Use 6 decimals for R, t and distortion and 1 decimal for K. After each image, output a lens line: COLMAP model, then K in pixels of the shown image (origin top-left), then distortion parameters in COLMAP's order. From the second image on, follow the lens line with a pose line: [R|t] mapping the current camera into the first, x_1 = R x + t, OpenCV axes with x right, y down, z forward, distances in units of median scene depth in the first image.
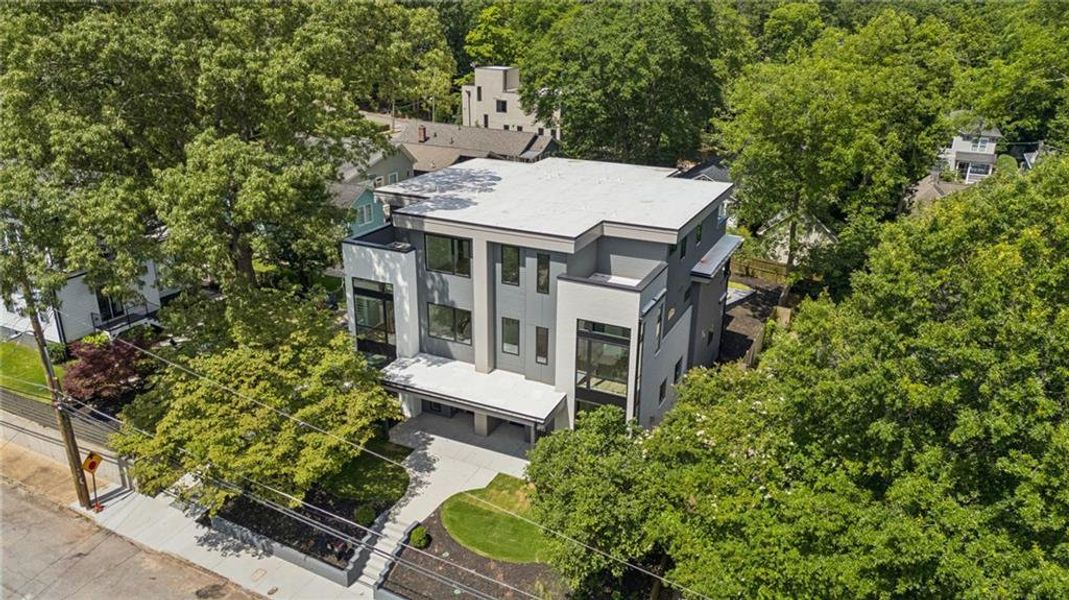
lens RADIAL K [[816.9, 0, 534.8], [0, 816.9, 304.3], [0, 0, 1]] dist [0.004082, -0.001045]
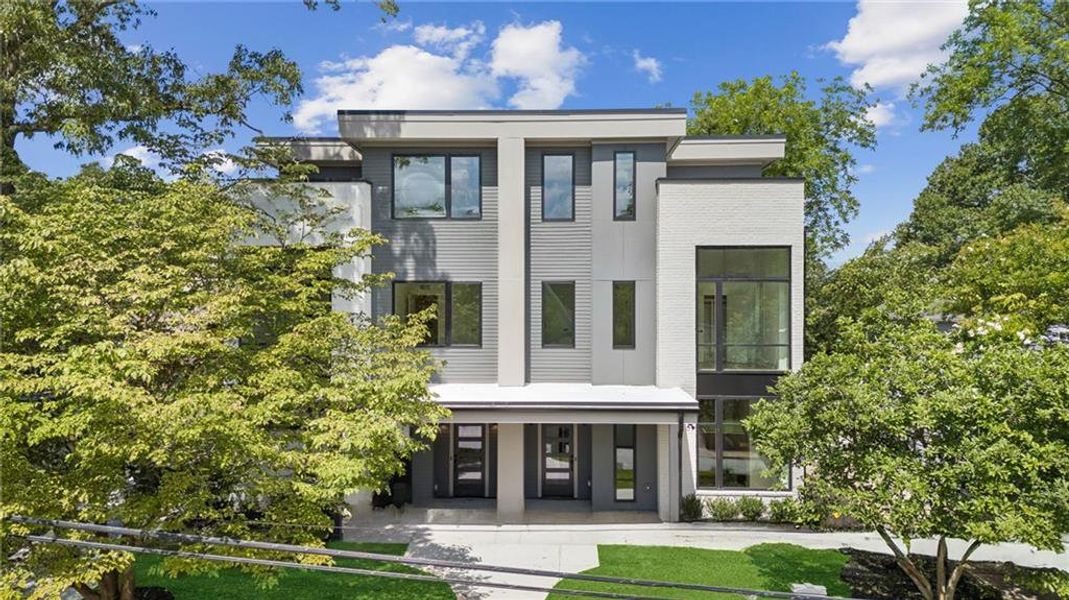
lens RADIAL K [[810.0, 0, 530.1], [0, 810.0, 296.7], [0, 0, 1]] dist [-0.005084, -0.006483]
pose [[0.909592, -0.003584, 0.415487, -0.292588], [0.162672, 0.923213, -0.348160, 0.228106], [-0.382335, 0.384271, 0.840331, 0.533666]]
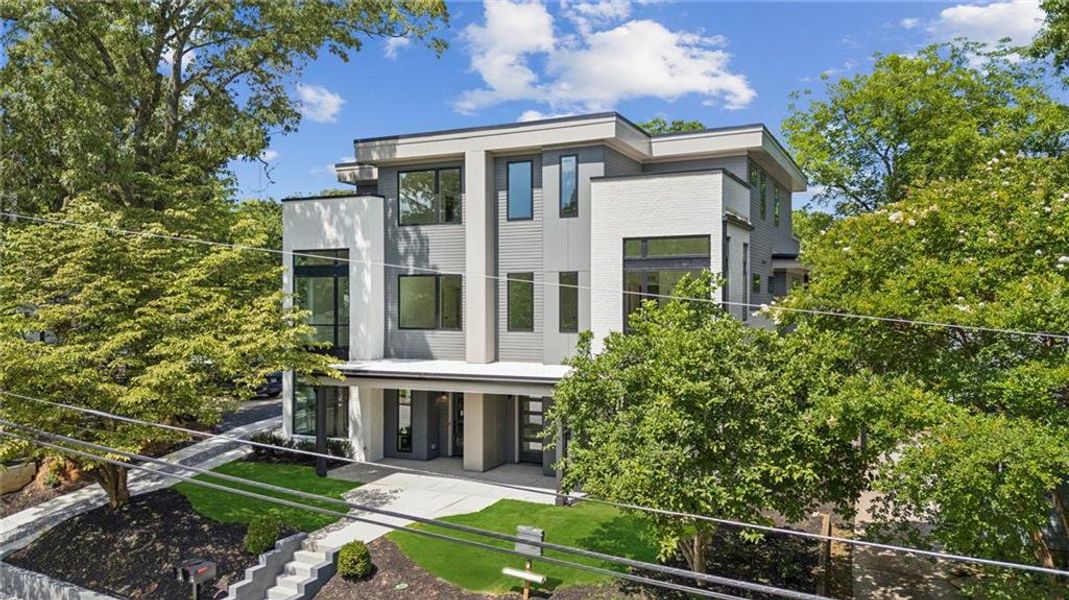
lens RADIAL K [[816.9, 0, 534.8], [0, 816.9, 304.3], [0, 0, 1]] dist [0.004082, -0.001045]
pose [[0.999899, -0.013749, 0.003471, -0.020633], [0.014064, 0.930260, -0.366631, 0.289758], [0.001812, 0.366643, 0.930360, 0.393613]]
